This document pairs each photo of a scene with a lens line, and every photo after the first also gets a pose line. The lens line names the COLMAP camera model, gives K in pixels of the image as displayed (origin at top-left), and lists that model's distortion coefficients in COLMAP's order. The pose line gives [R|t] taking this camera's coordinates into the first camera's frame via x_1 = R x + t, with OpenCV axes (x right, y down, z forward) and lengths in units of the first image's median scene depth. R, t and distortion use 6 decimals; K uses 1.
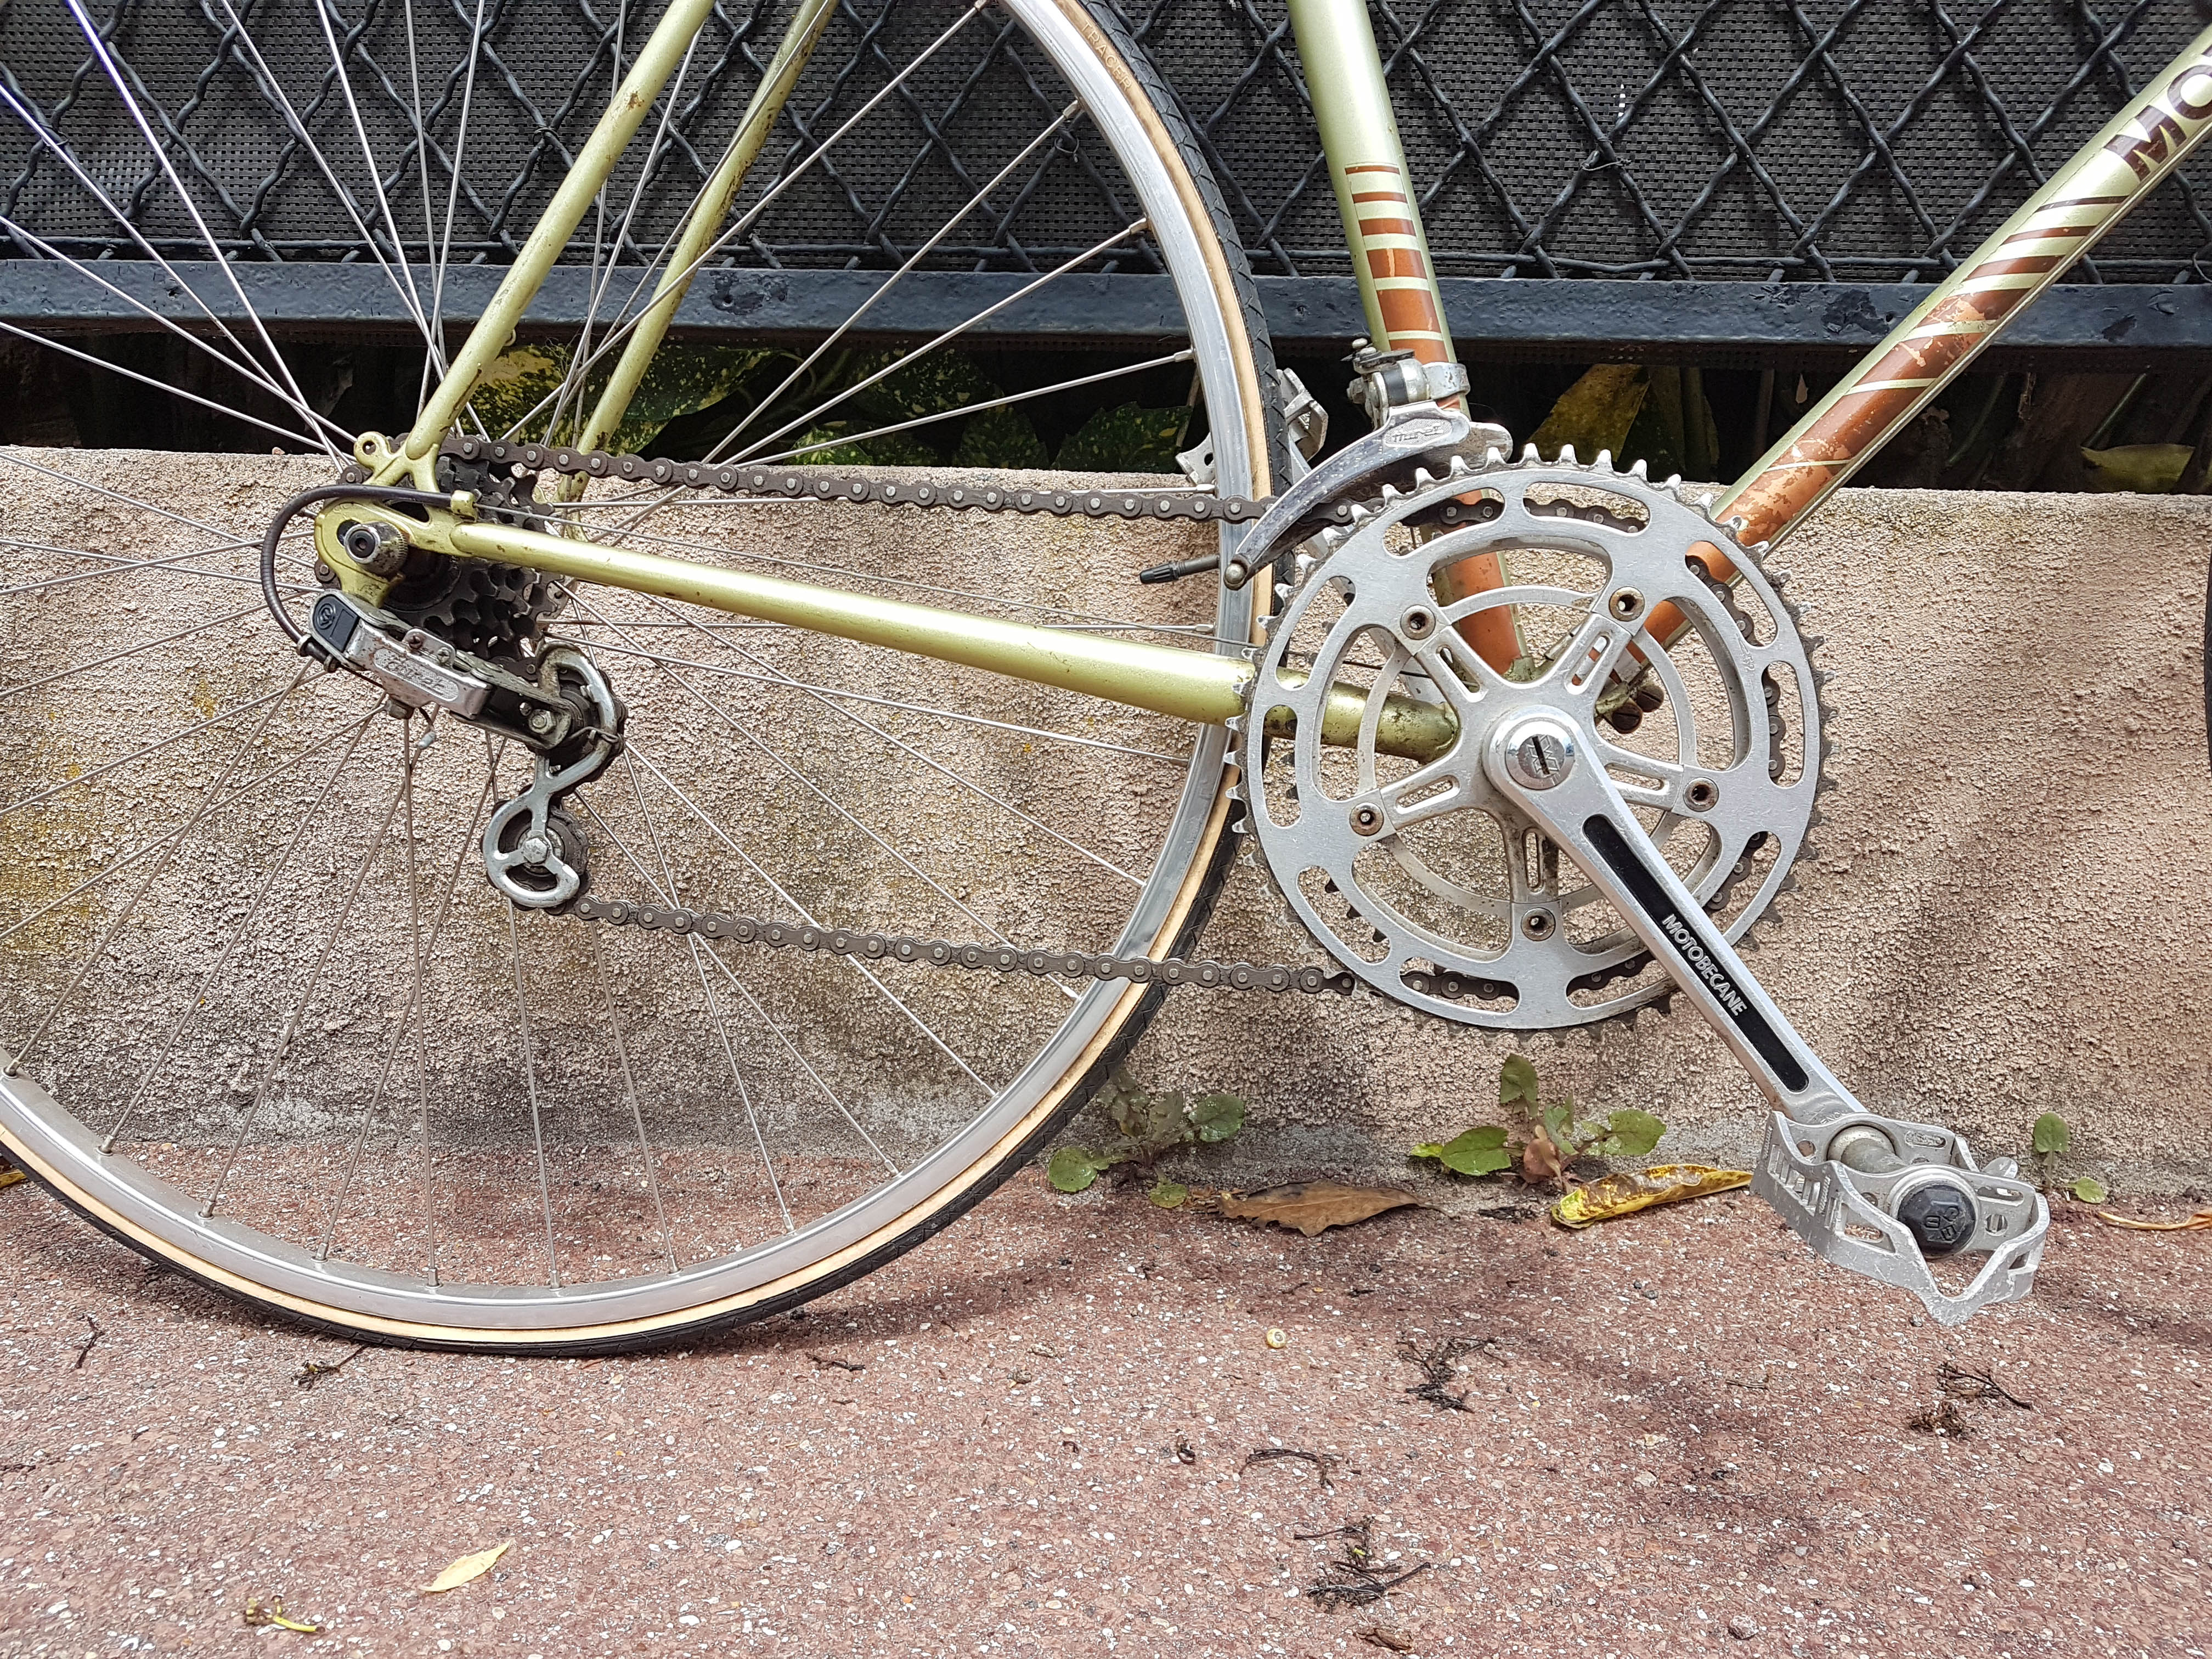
lens RADIAL K [[1662.1, 0, 1077.7], [0, 1662.1, 874.5], [0, 0, 1]] dist [-0.024751, 0.000339]
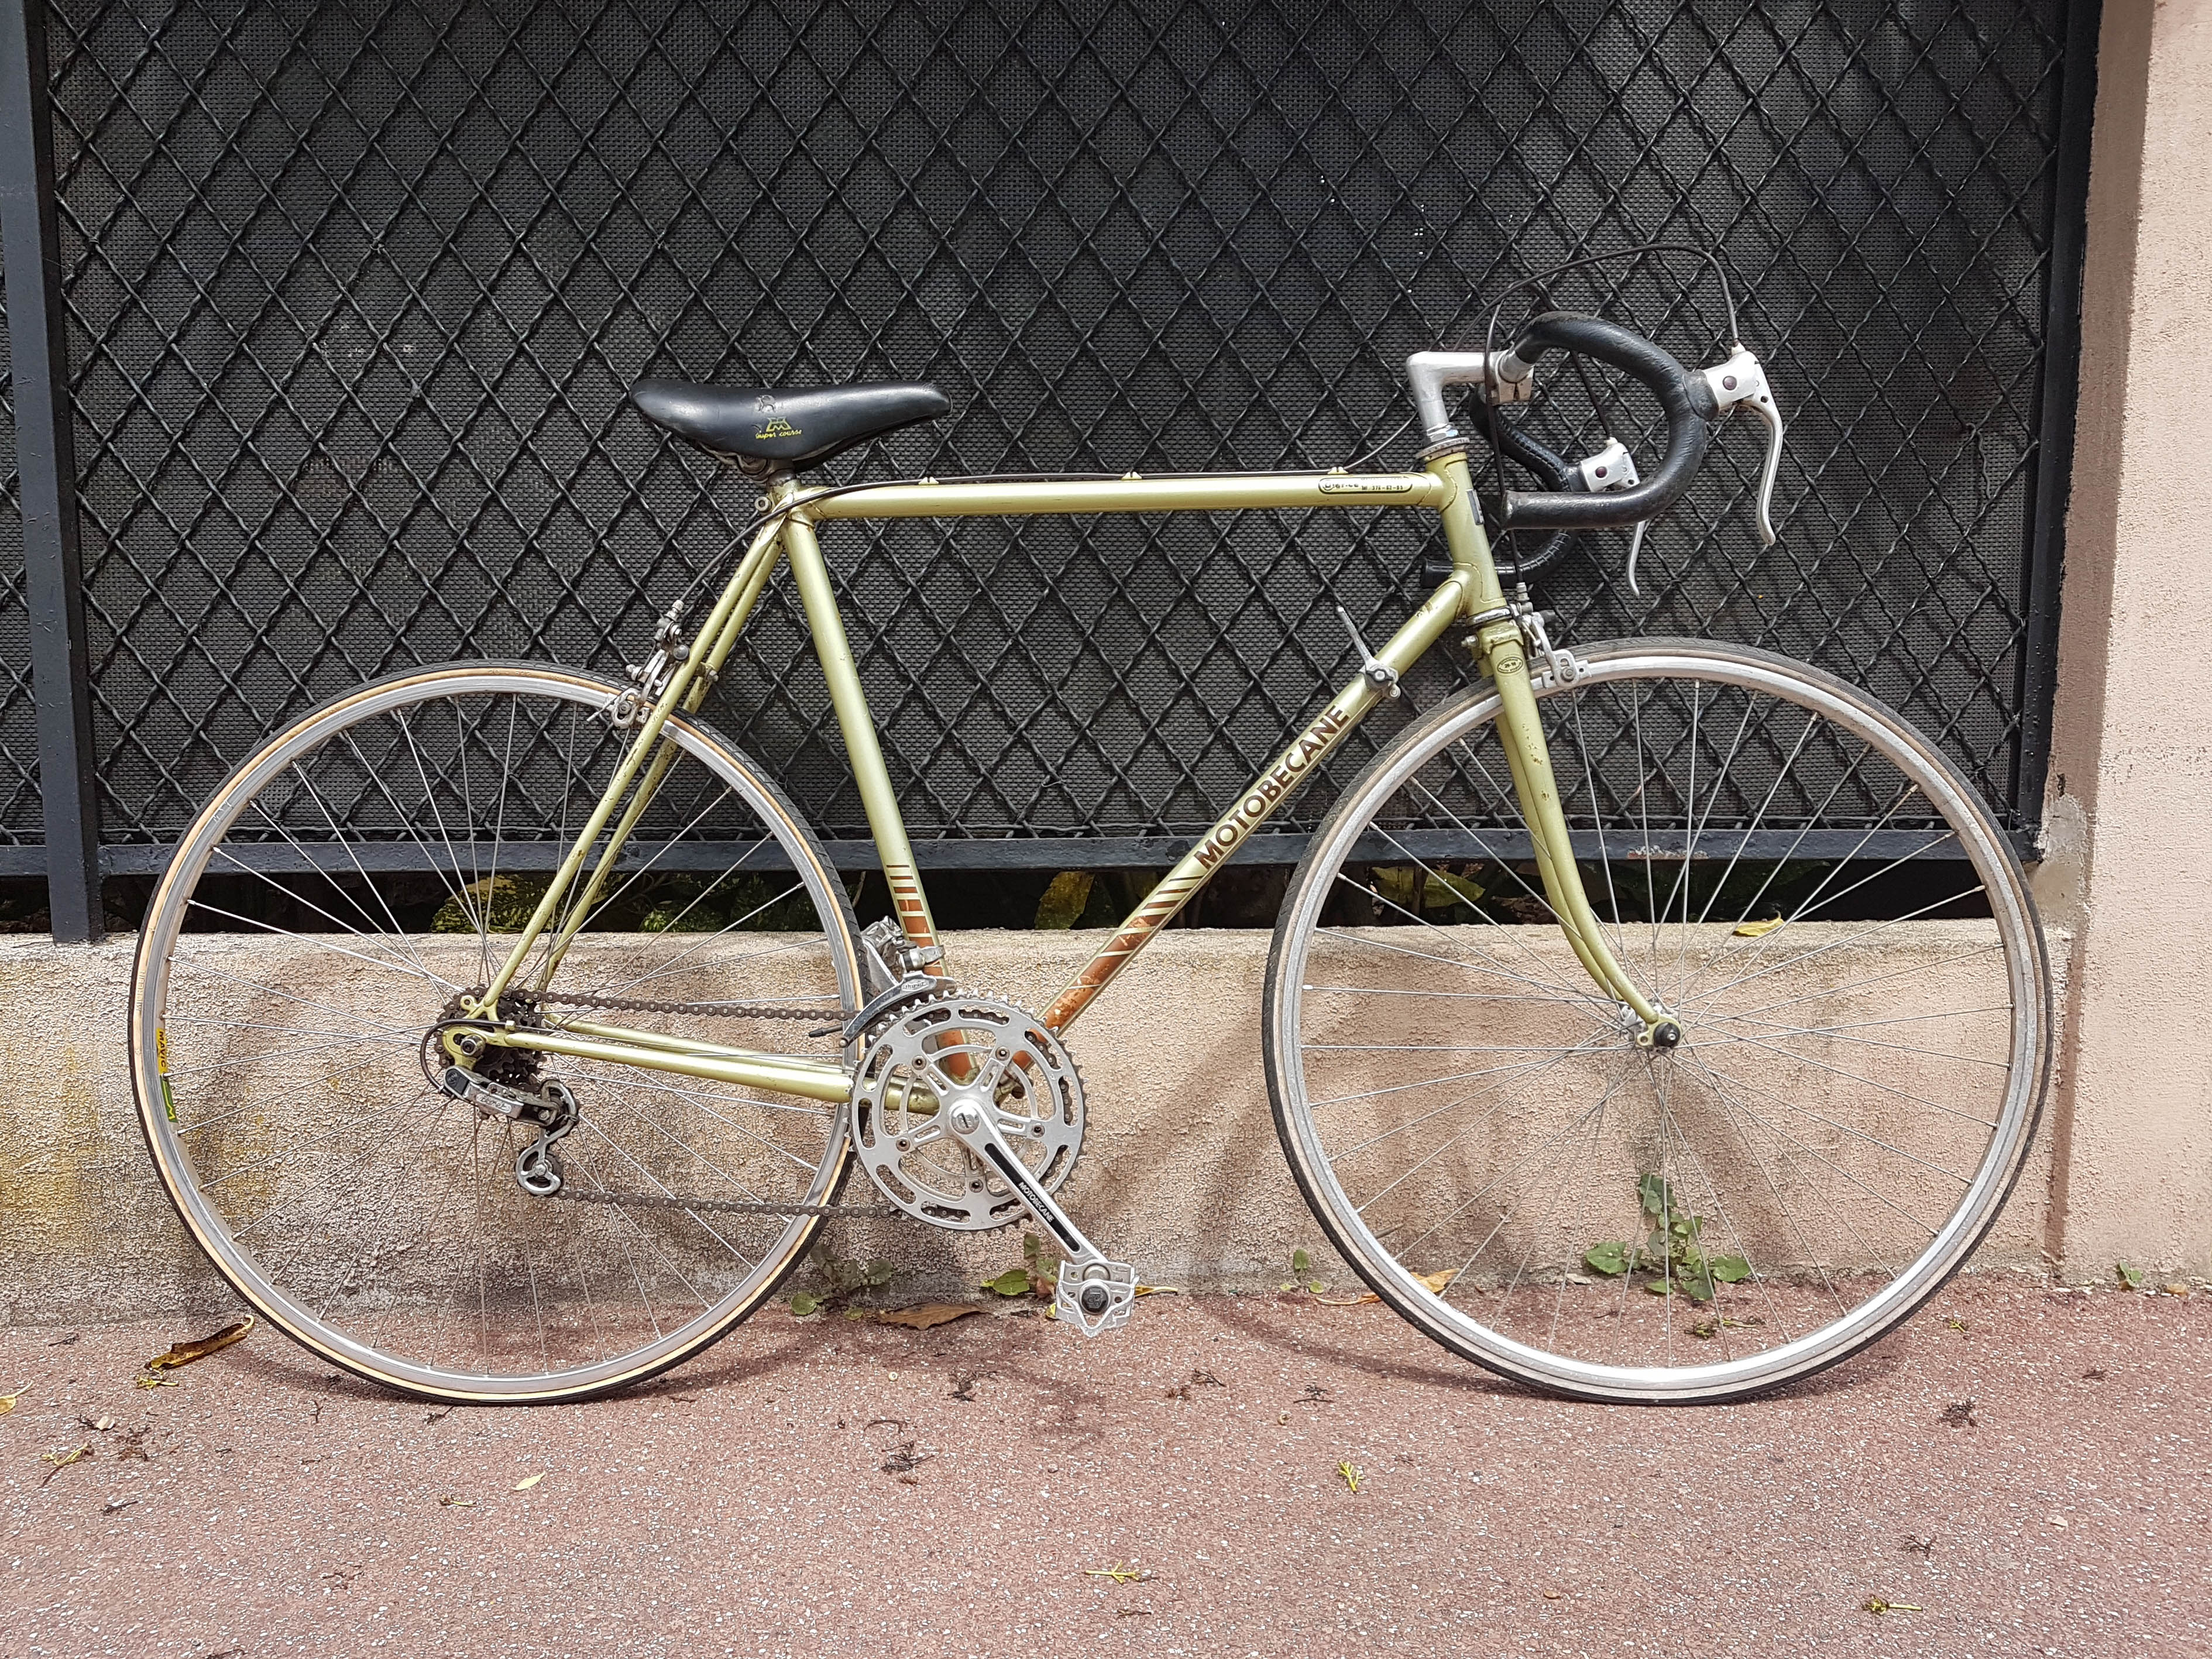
lens RADIAL K [[1832.9, 0, 1073.4], [0, 1832.9, 904.4], [0, 0, 1]] dist [0.002959, -0.005750]
pose [[0.996073, -0.036548, 0.080643, 0.176403], [0.040472, 0.998048, -0.047569, -0.194853], [-0.078747, 0.050646, 0.995607, -1.334406]]
